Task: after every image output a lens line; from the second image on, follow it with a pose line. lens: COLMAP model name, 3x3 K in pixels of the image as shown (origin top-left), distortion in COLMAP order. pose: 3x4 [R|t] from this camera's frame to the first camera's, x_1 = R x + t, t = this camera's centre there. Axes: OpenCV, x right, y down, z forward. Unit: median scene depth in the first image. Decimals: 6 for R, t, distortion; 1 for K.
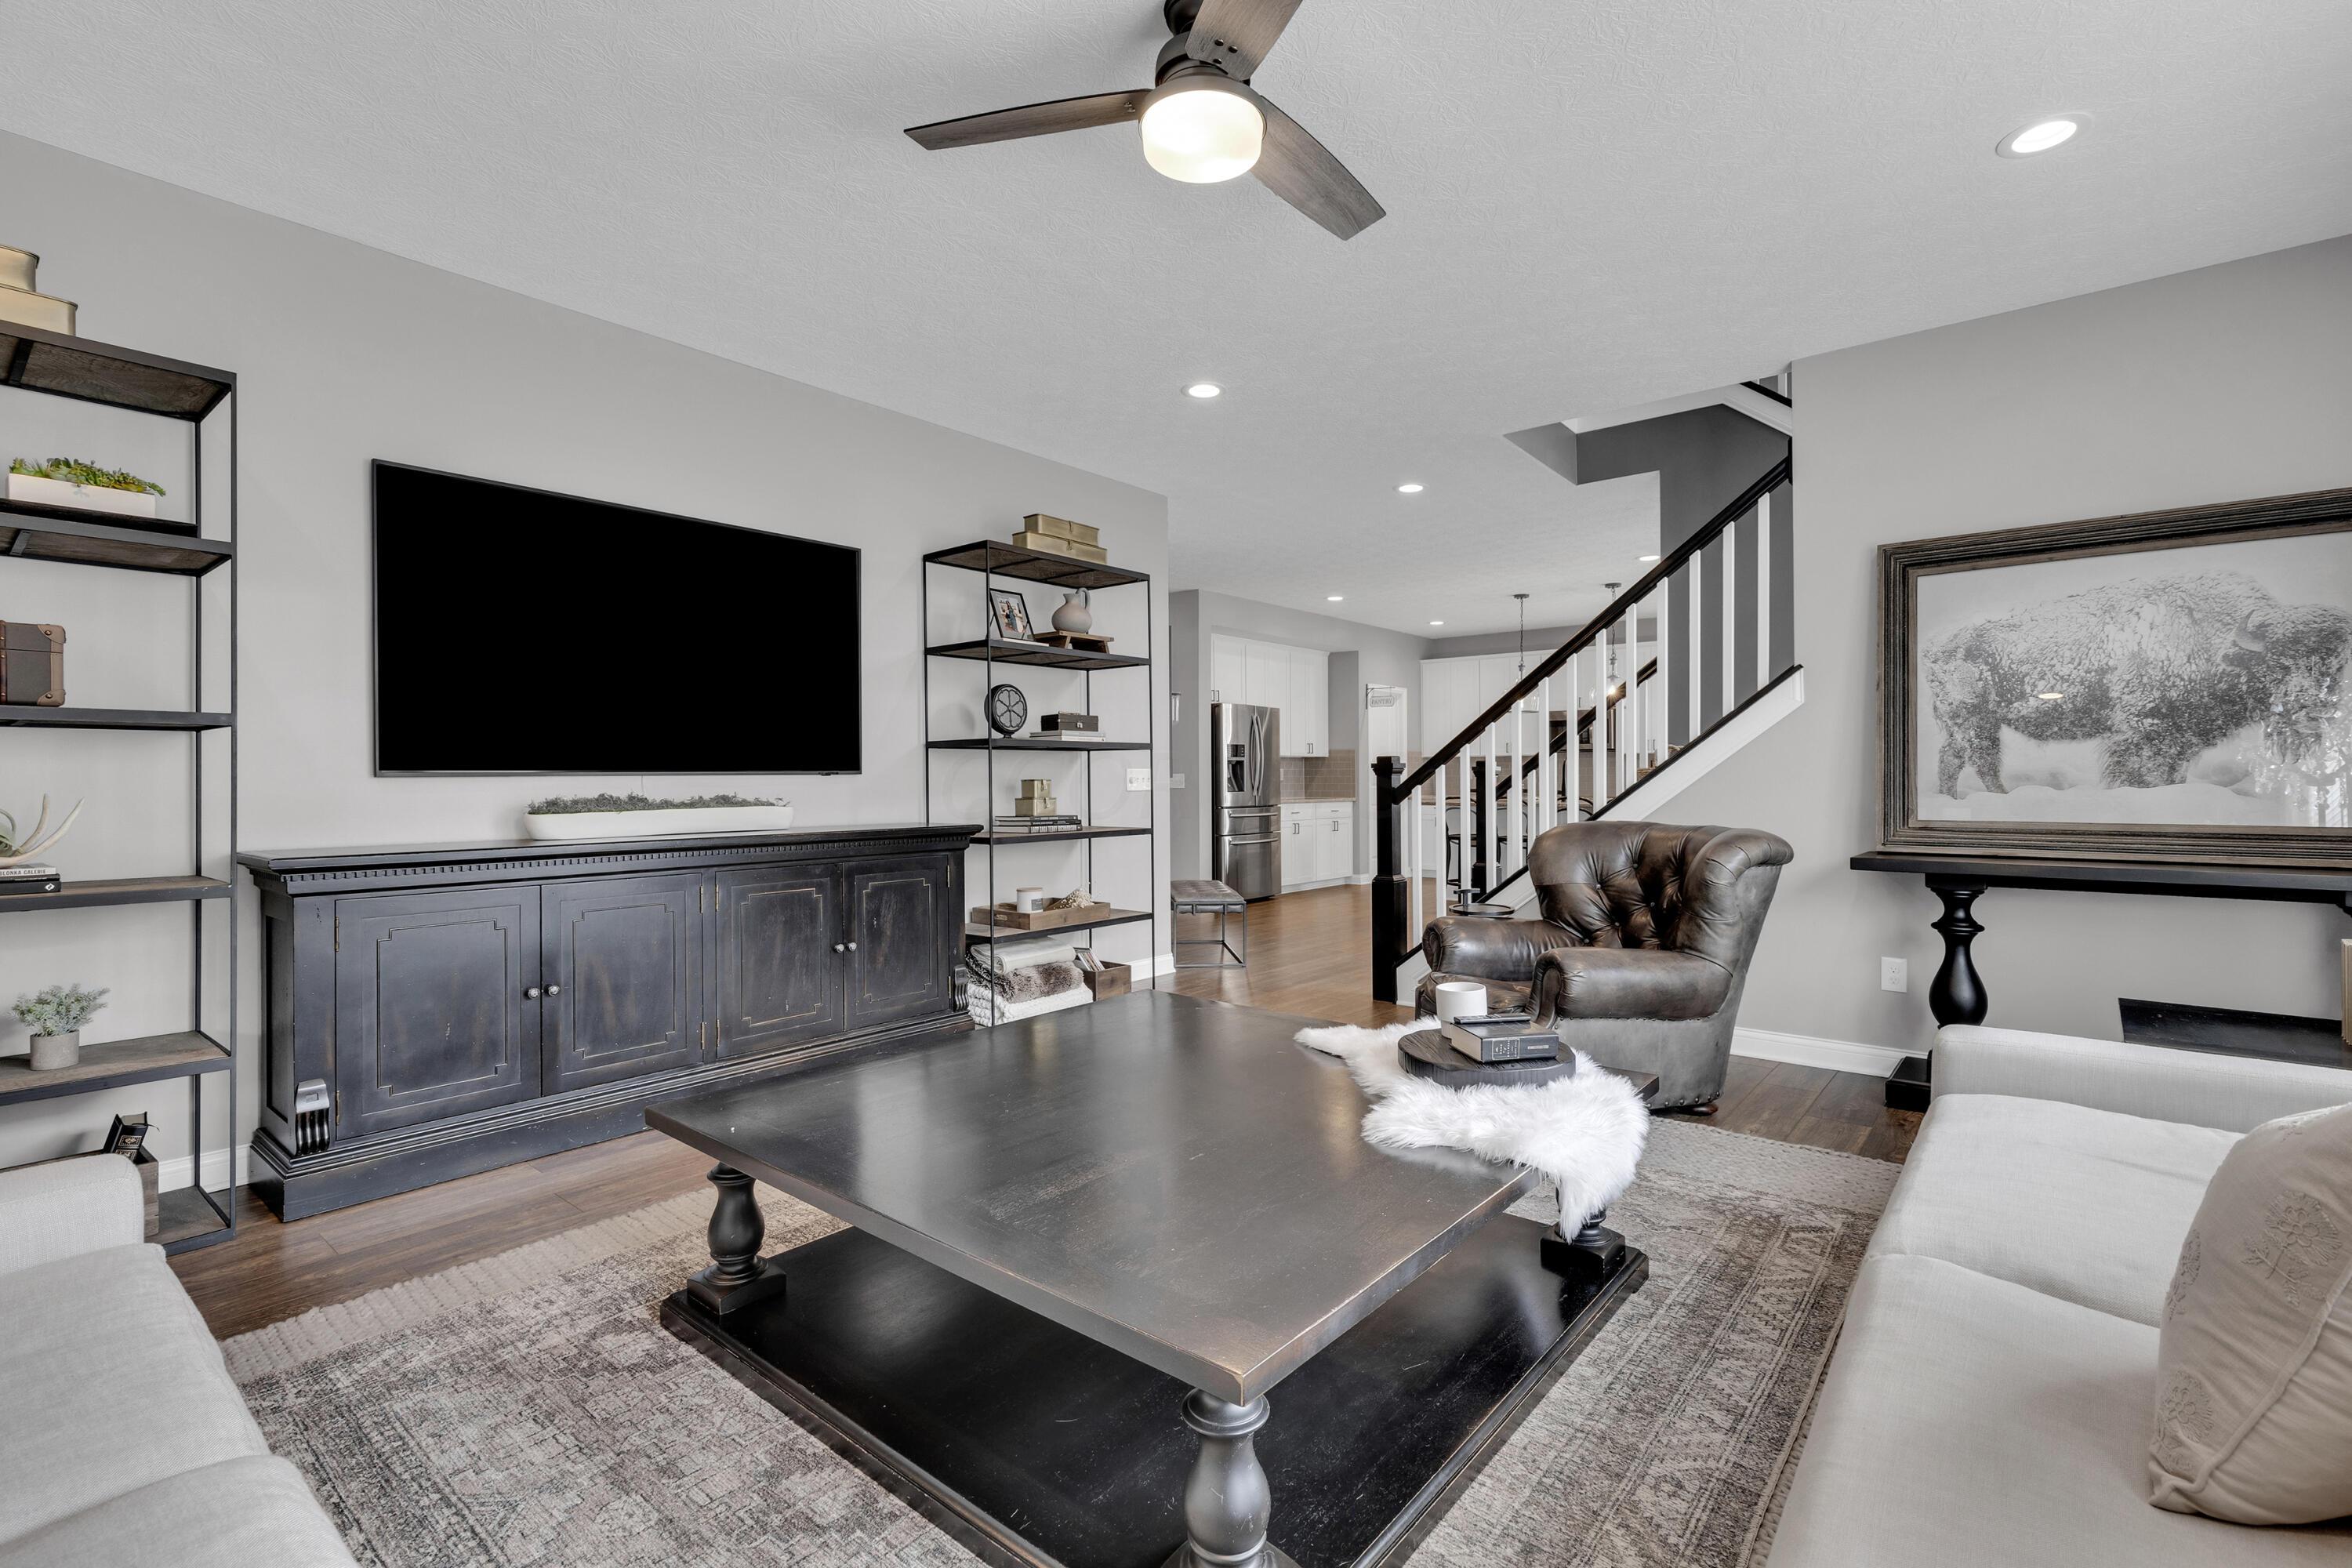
lens RADIAL K [[1064.4, 0, 1183.3], [0, 1064.4, 774.1], [0, 0, 1]] dist [-0.001975, 0.000073]
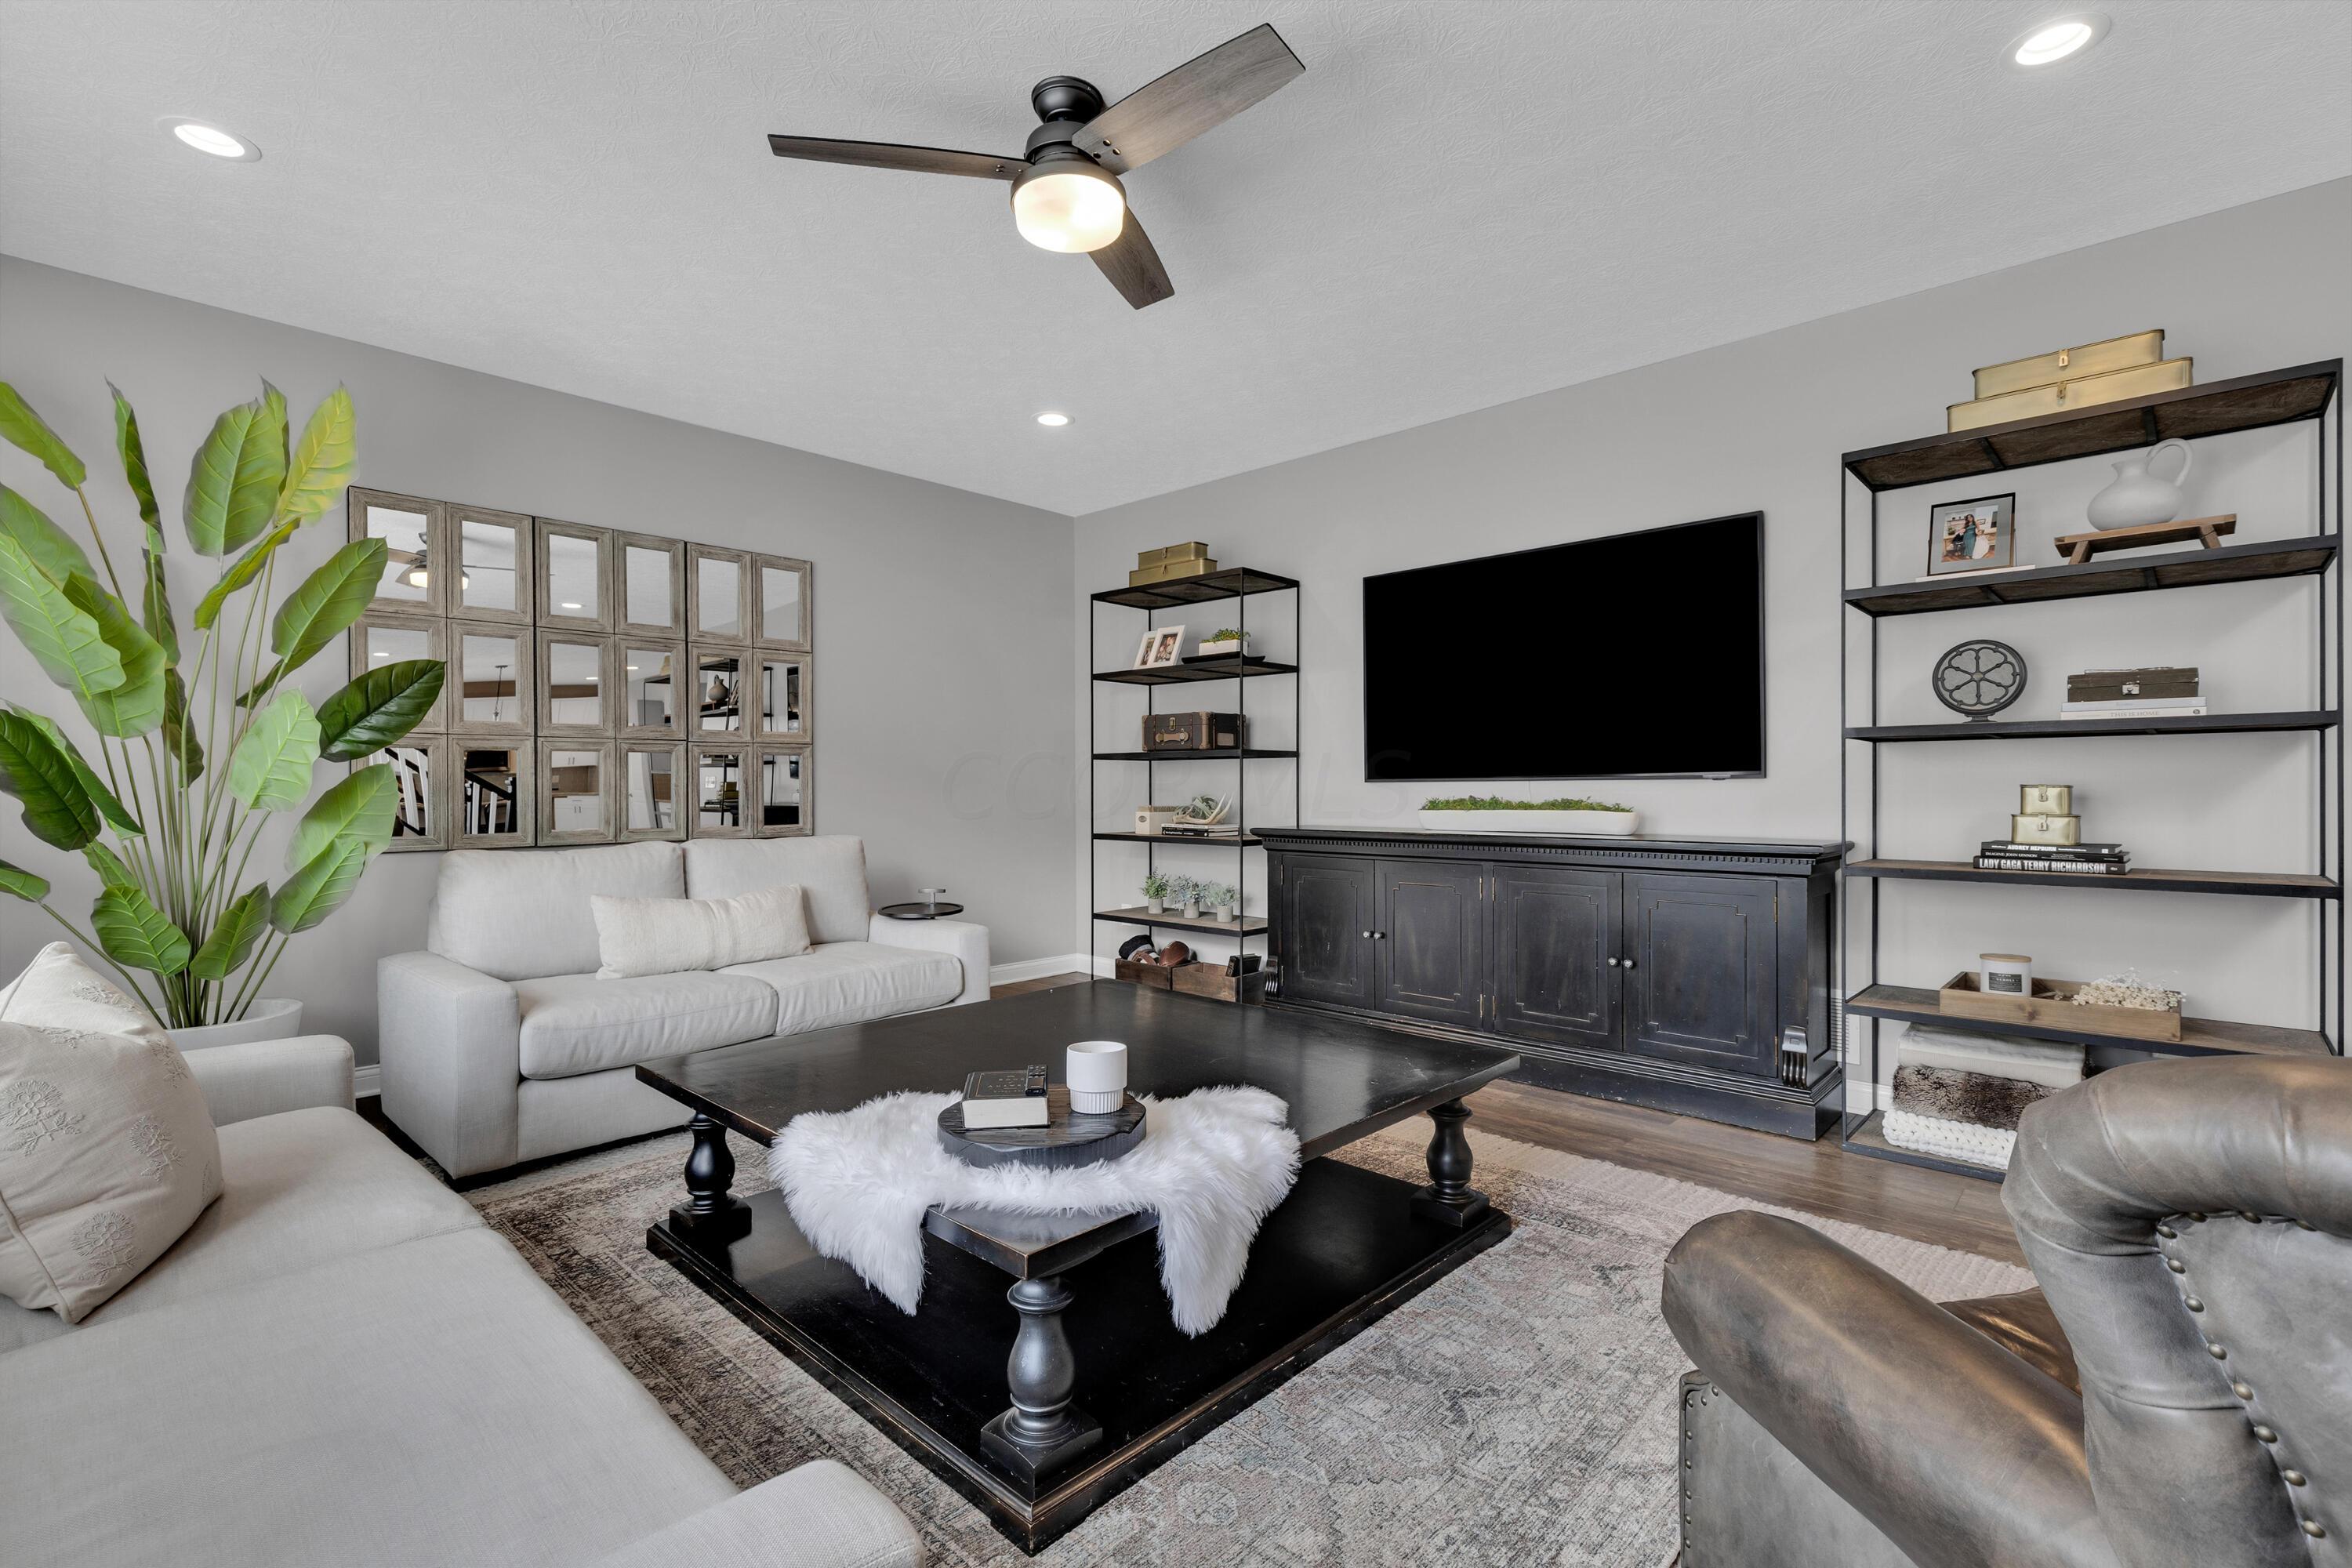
lens RADIAL K [[1064.4, 0, 1183.3], [0, 1064.4, 774.1], [0, 0, 1]] dist [-0.001975, 0.000073]
pose [[-0.077043, -0.007687, -0.996998, 0.704539], [0.005363, 0.999953, -0.008124, 0.001644], [0.997013, -0.005972, -0.076998, 0.749844]]
